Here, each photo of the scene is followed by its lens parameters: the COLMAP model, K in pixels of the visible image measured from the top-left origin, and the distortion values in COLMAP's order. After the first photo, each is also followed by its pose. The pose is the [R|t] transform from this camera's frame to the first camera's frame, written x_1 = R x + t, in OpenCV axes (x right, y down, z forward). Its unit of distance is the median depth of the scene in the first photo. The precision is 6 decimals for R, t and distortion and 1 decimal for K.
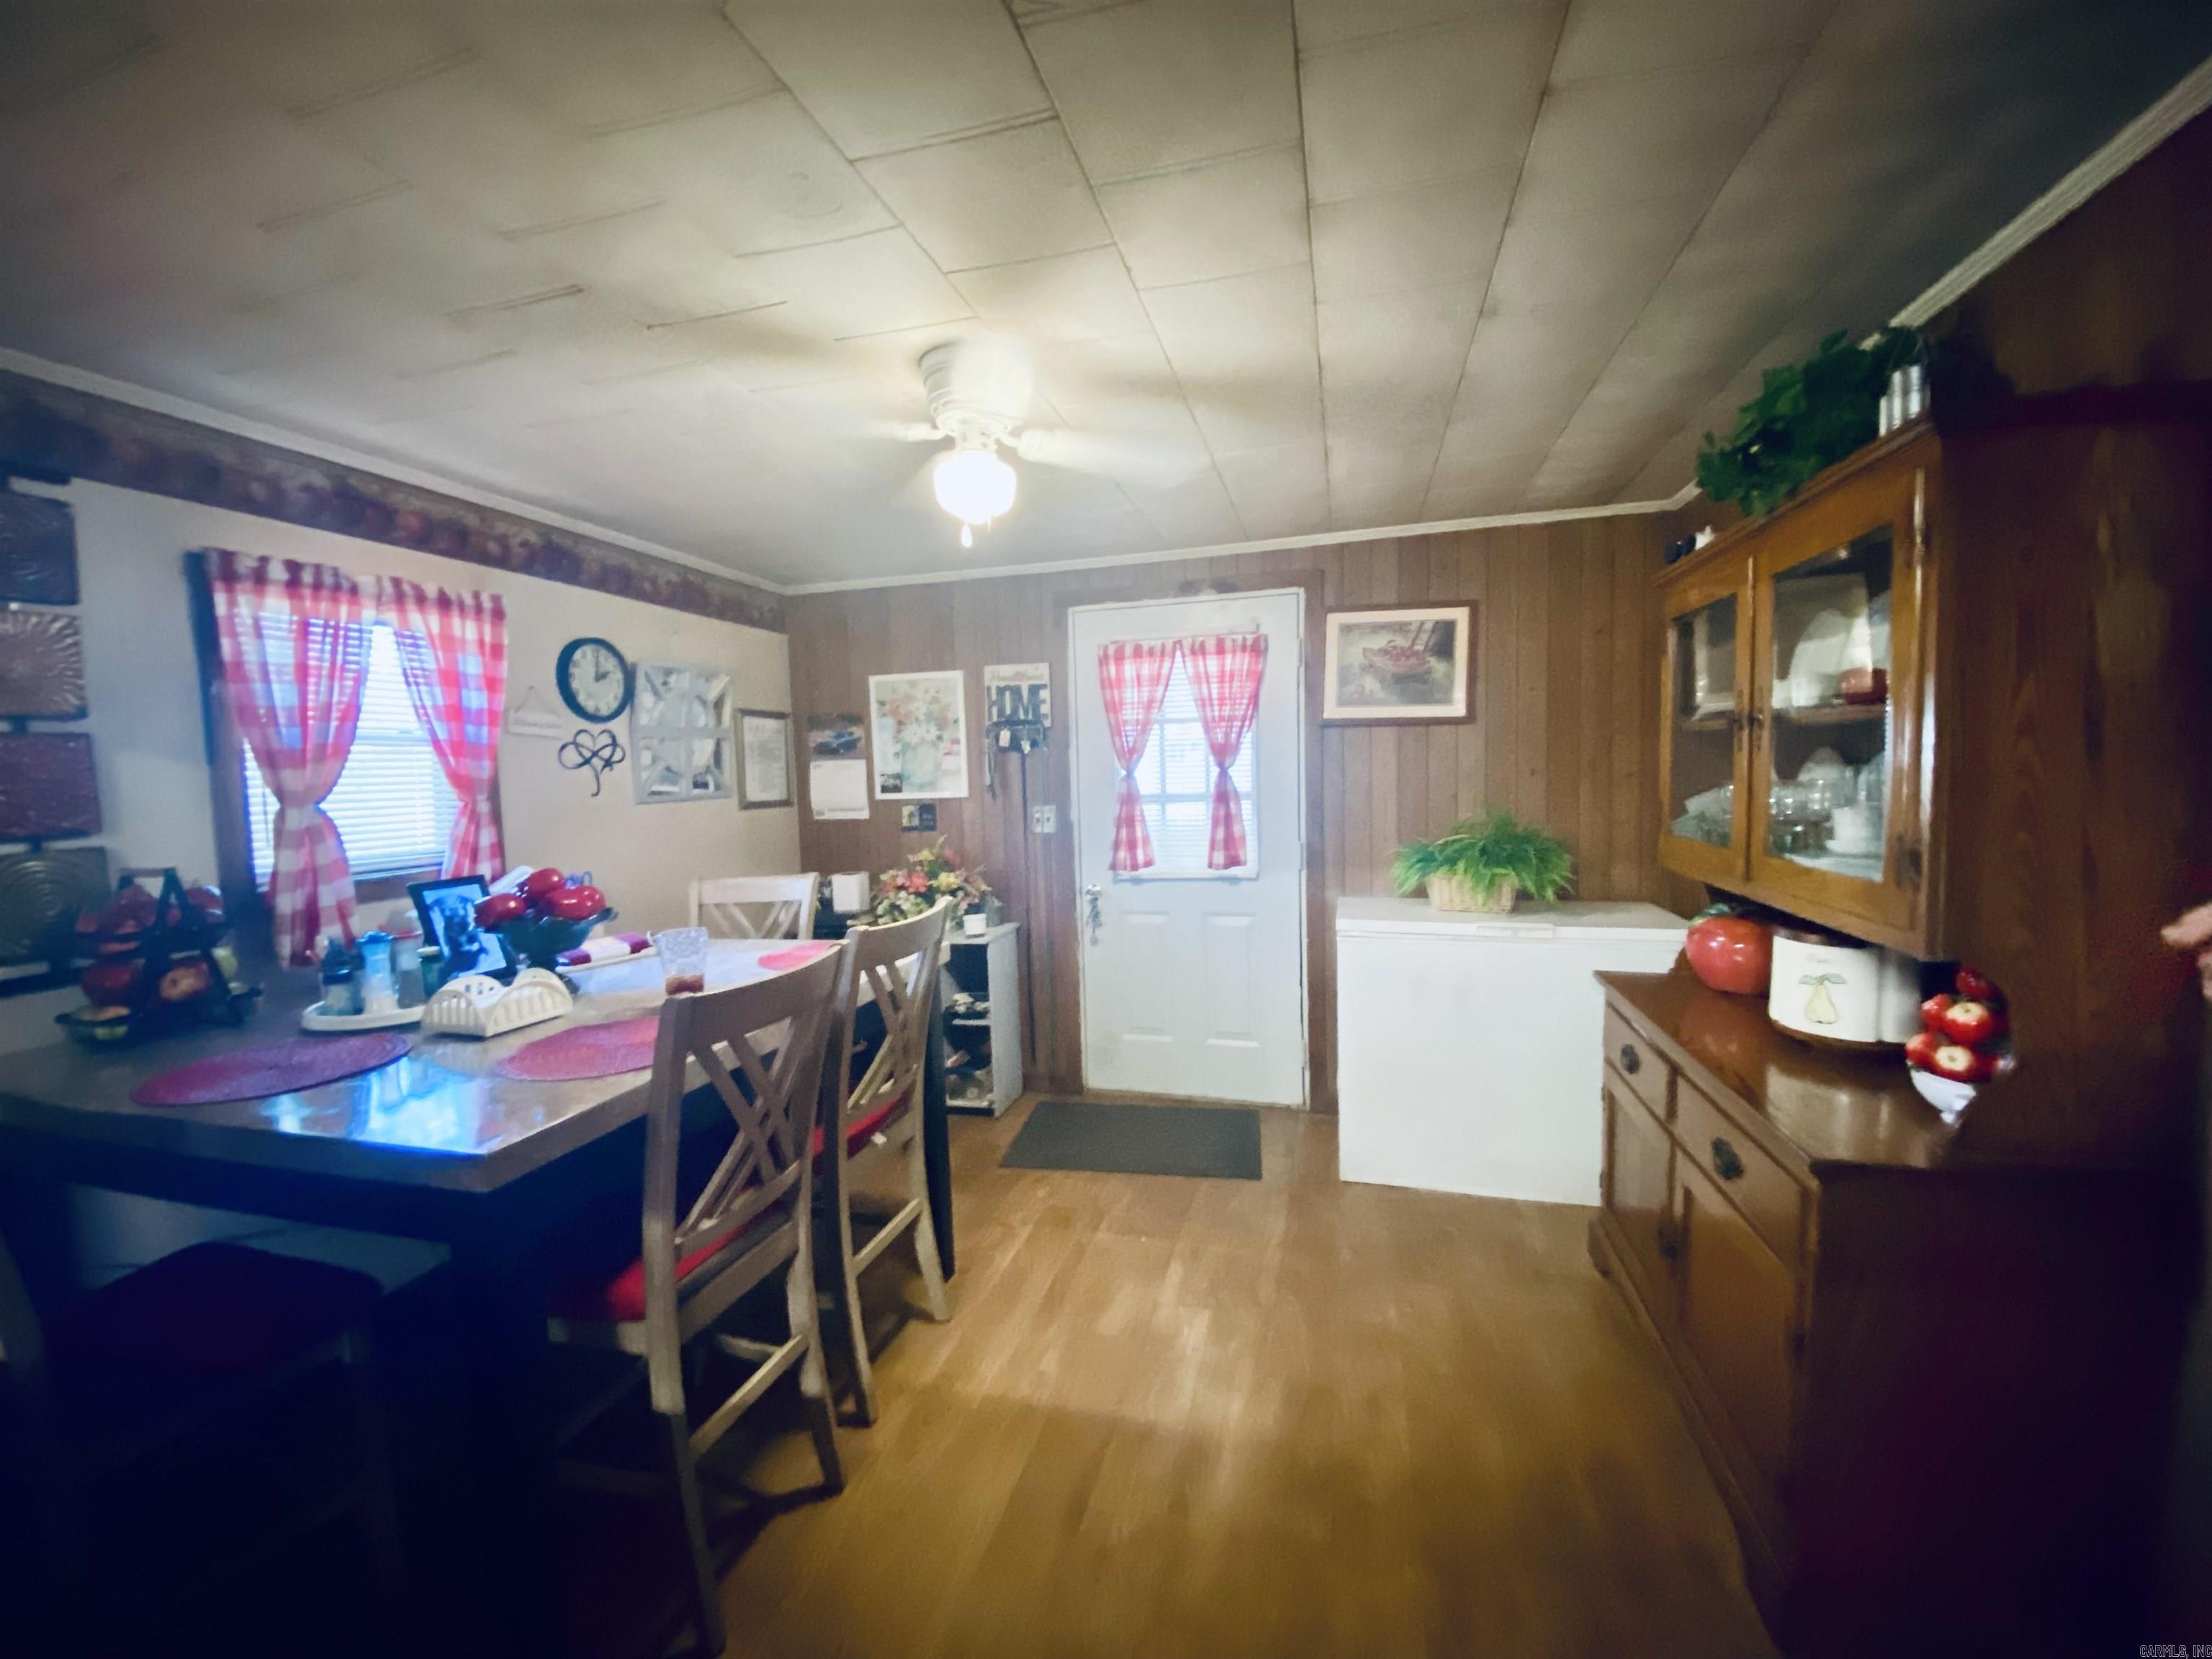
lens RADIAL K [[915.0, 0, 1102.8], [0, 915.0, 831.0], [0, 0, 1]] dist [-0.014528, -0.005252]
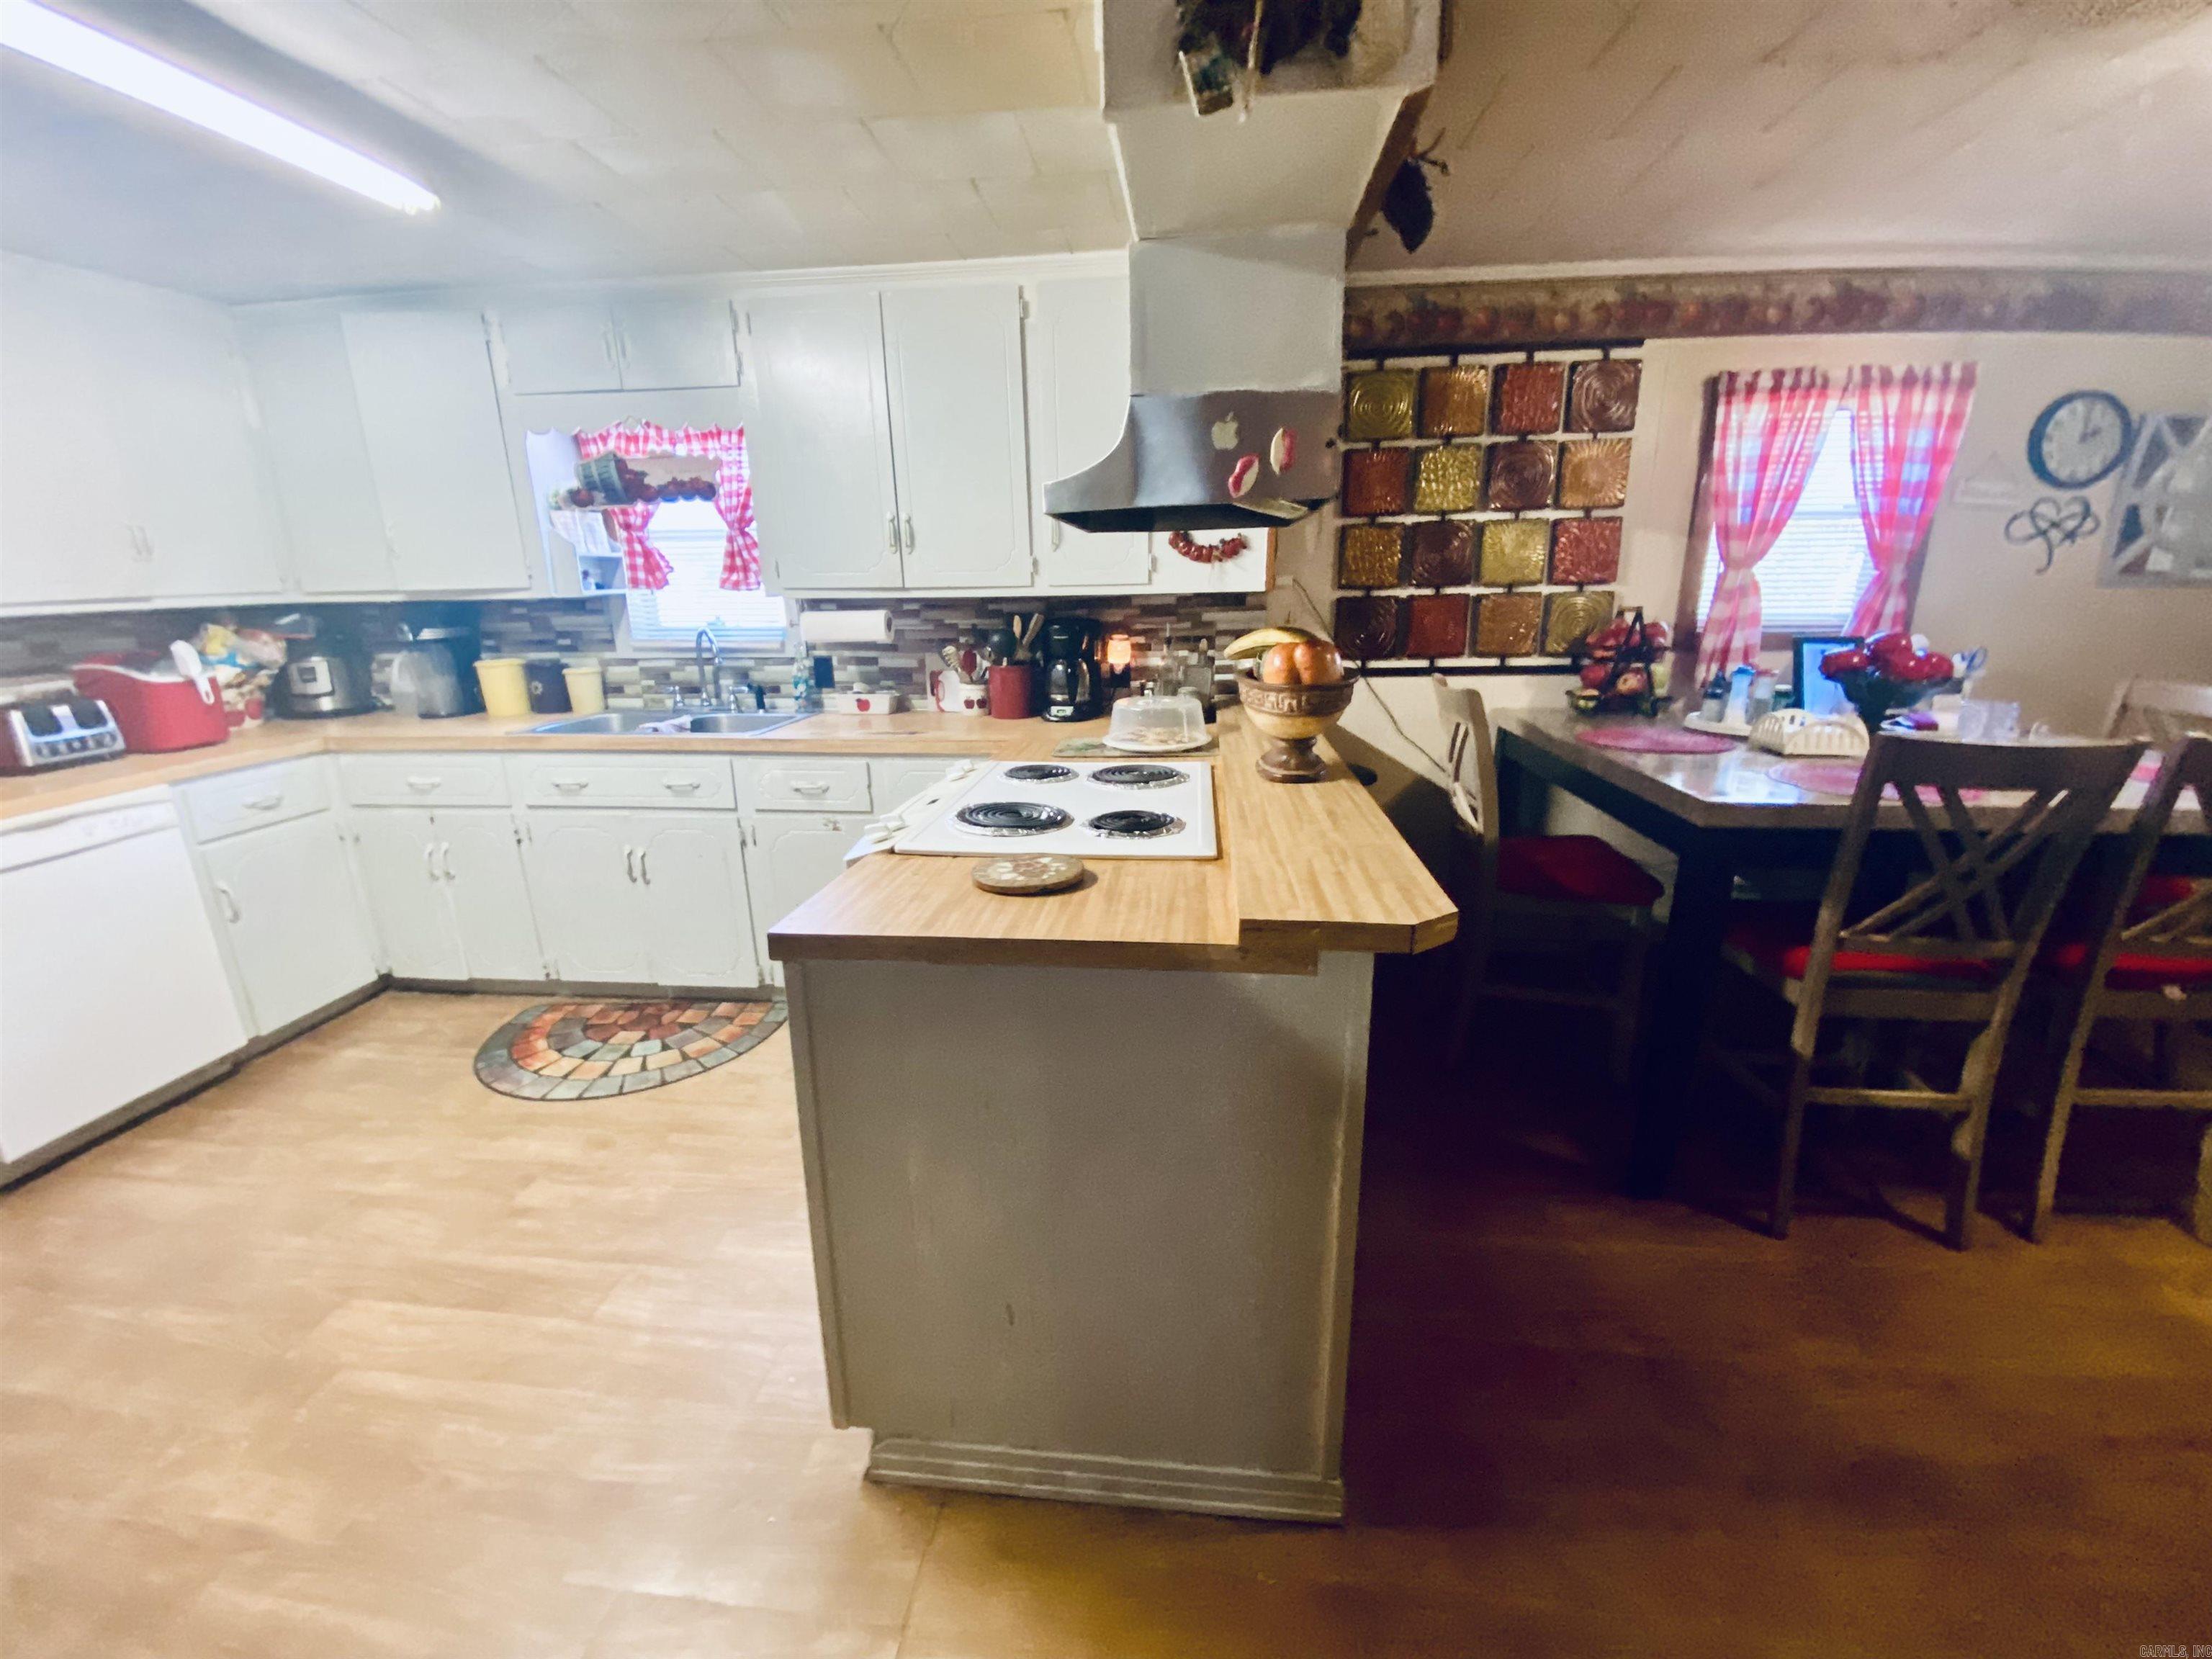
lens RADIAL K [[915.0, 0, 1095.4], [0, 915.0, 843.4], [0, 0, 1]] dist [-0.014528, -0.005252]
pose [[0.151629, 0.304168, -0.940473, 0.350807], [-0.054689, 0.952599, 0.299273, 0.009564], [0.986923, 0.006055, 0.161076, -0.153456]]
